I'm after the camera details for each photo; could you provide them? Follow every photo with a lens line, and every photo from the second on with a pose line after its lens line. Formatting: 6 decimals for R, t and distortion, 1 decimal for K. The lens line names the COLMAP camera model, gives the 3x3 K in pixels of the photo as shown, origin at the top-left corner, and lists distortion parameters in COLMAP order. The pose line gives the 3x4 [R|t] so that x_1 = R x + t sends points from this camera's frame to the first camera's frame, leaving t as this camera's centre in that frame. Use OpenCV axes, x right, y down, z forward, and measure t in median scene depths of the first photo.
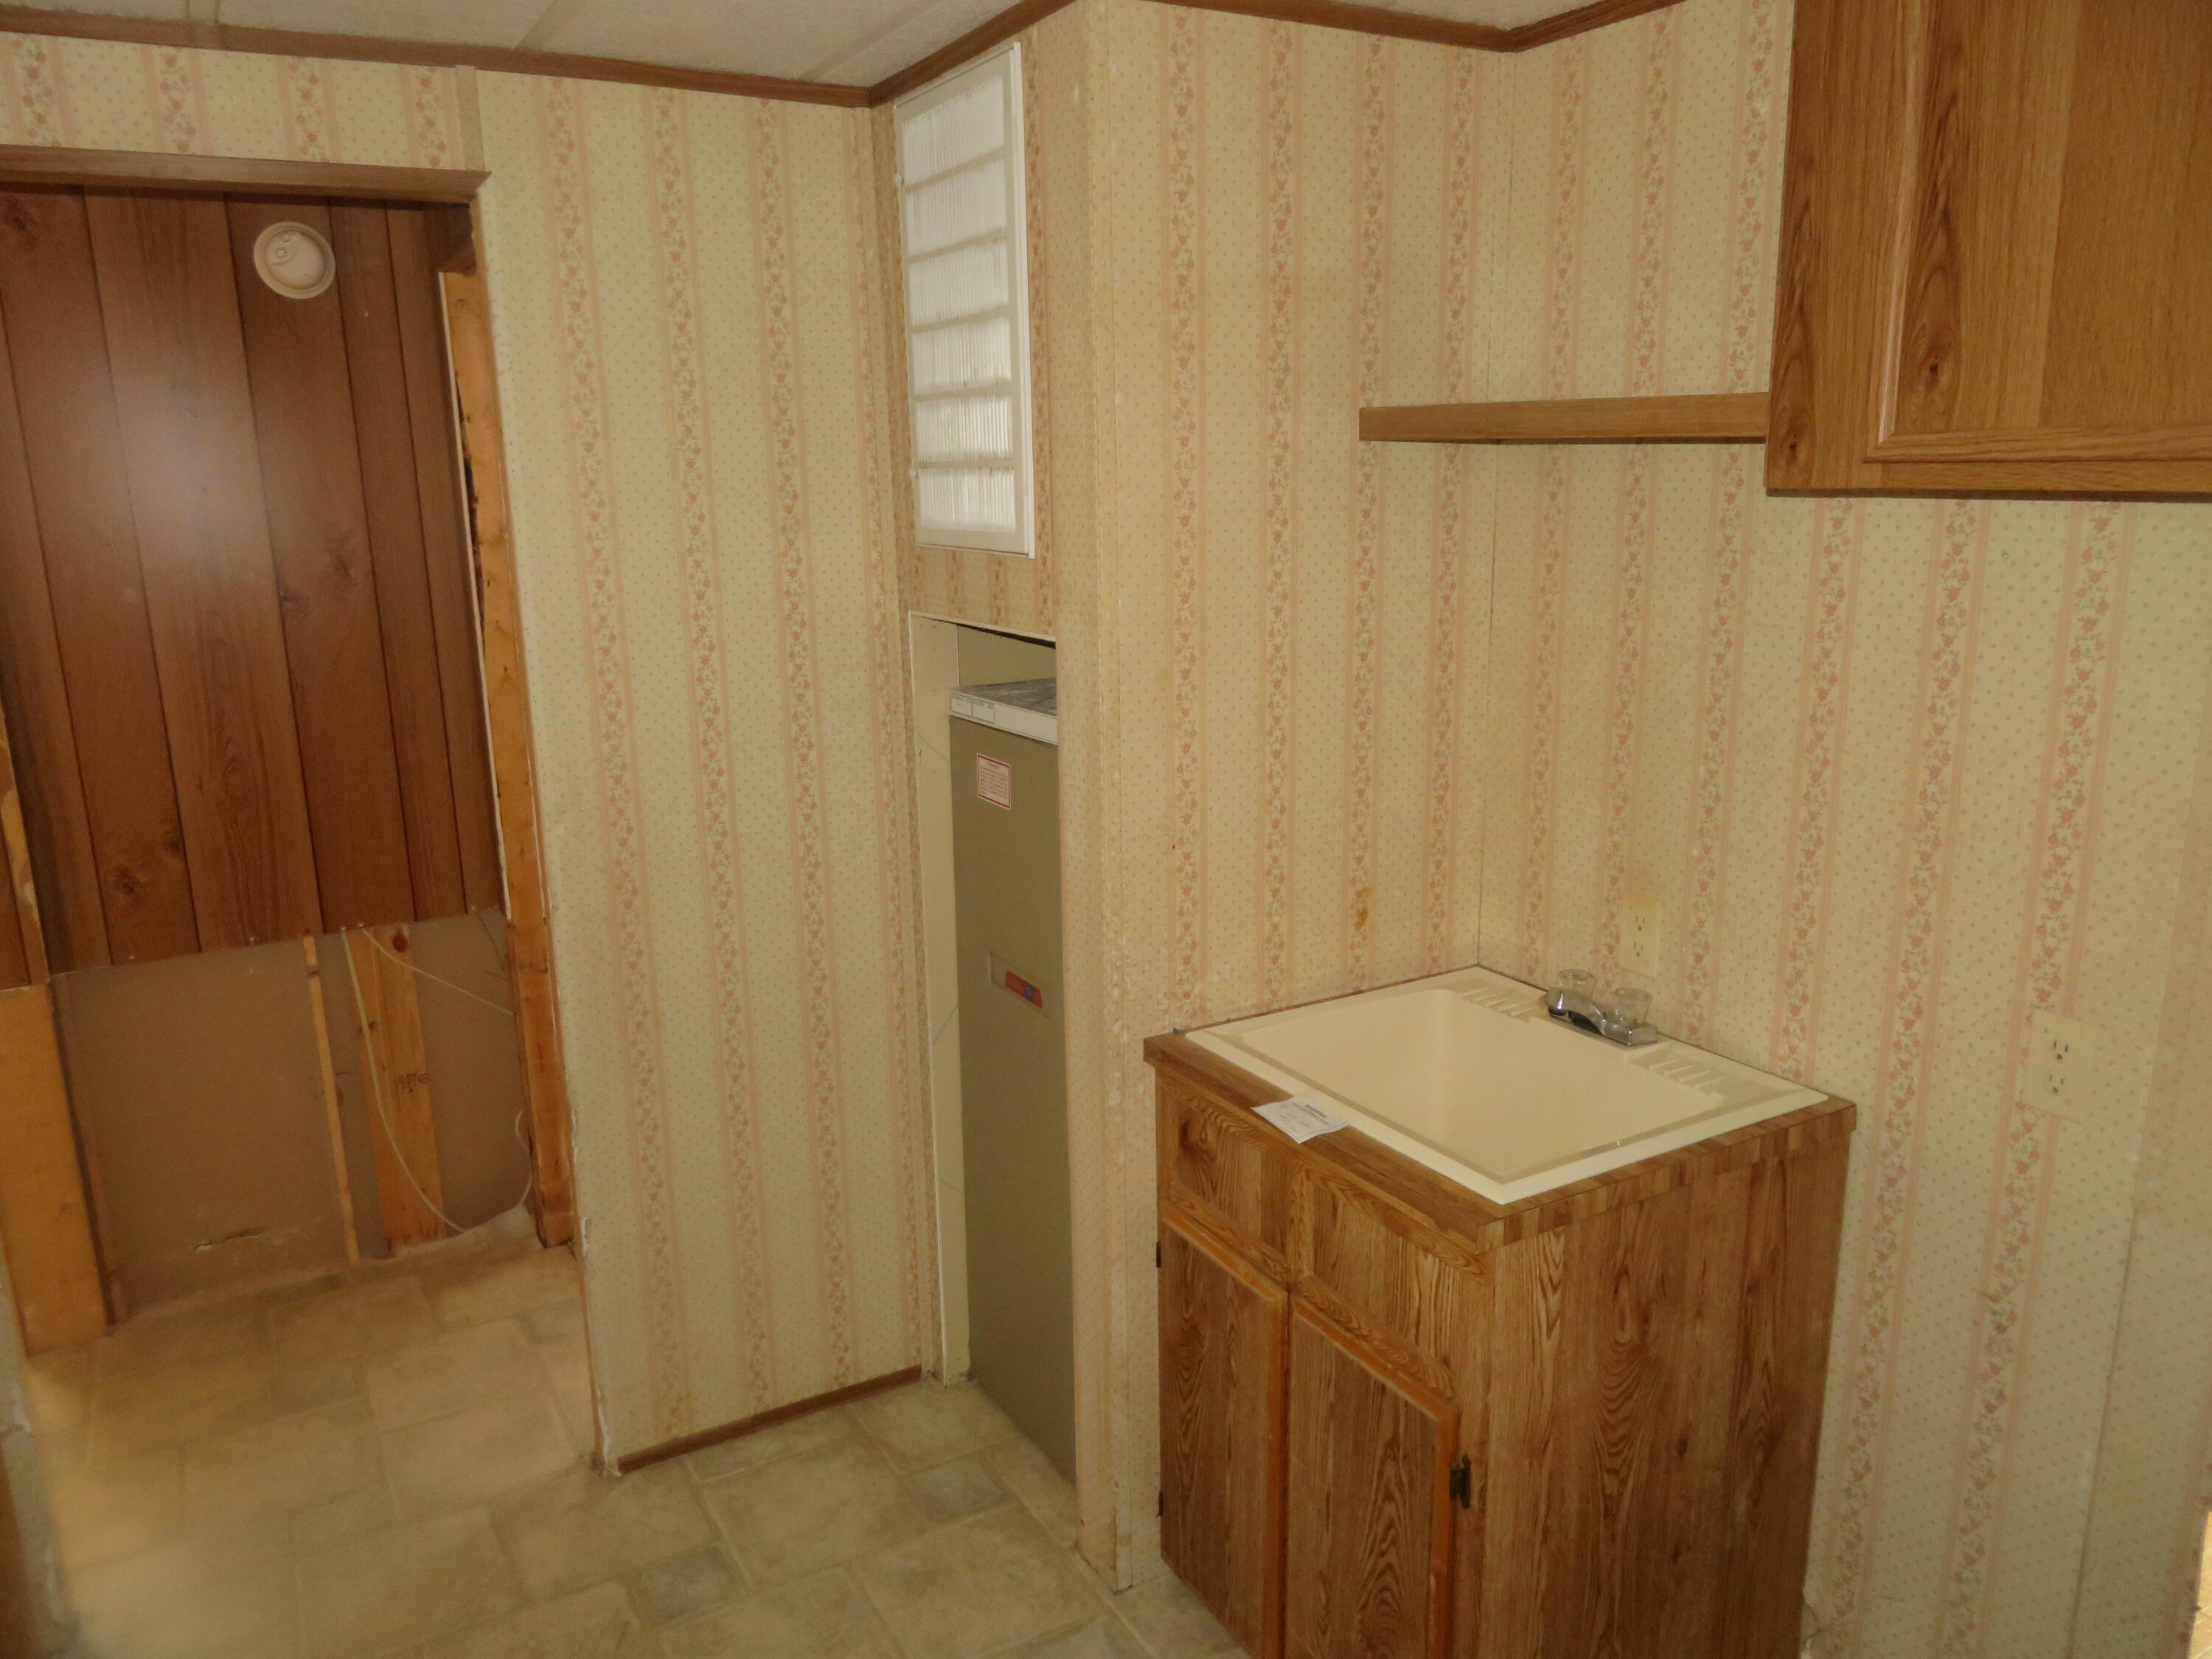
lens RADIAL K [[1593.6, 0, 1106.0], [0, 1593.6, 829.5], [0, 0, 1]] dist [-0.001029, -0.001098]
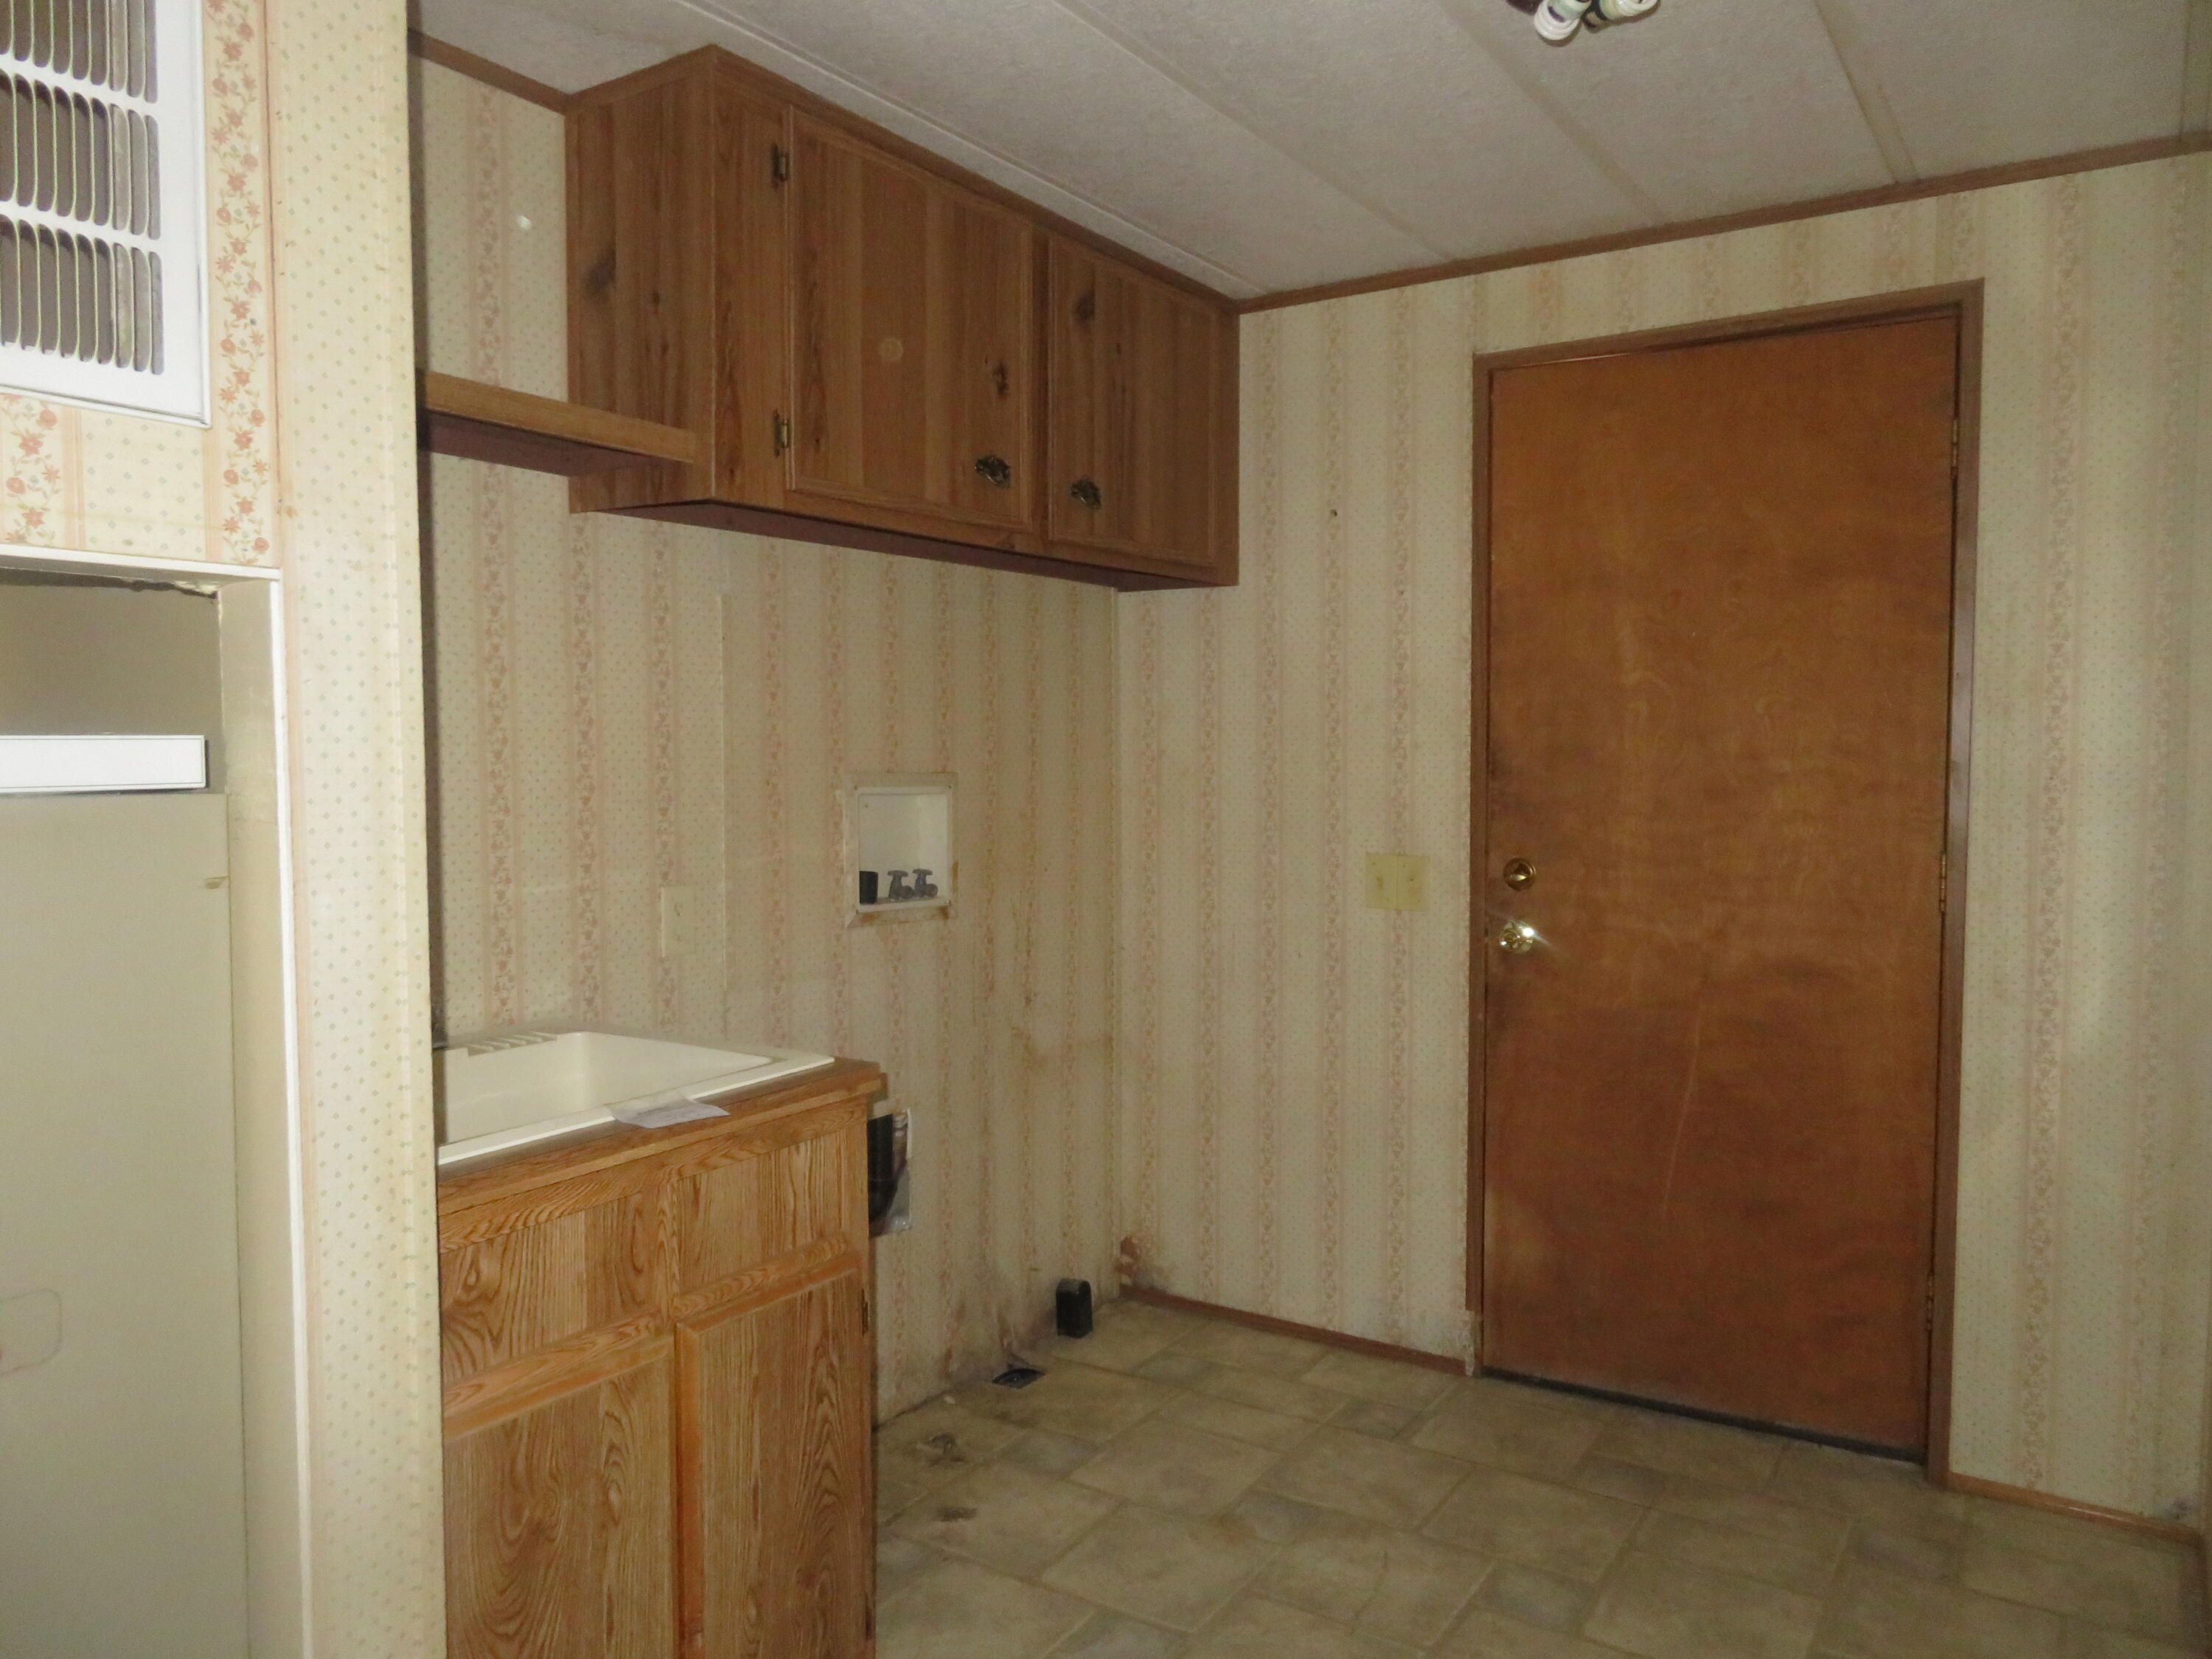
lens RADIAL K [[1593.6, 0, 1106.0], [0, 1593.6, 829.5], [0, 0, 1]] dist [-0.001029, -0.001098]
pose [[-0.460329, -0.030903, 0.887210, -0.854980], [0.206634, 0.968215, 0.140936, -0.056920], [-0.863365, 0.248204, -0.439312, 1.236517]]
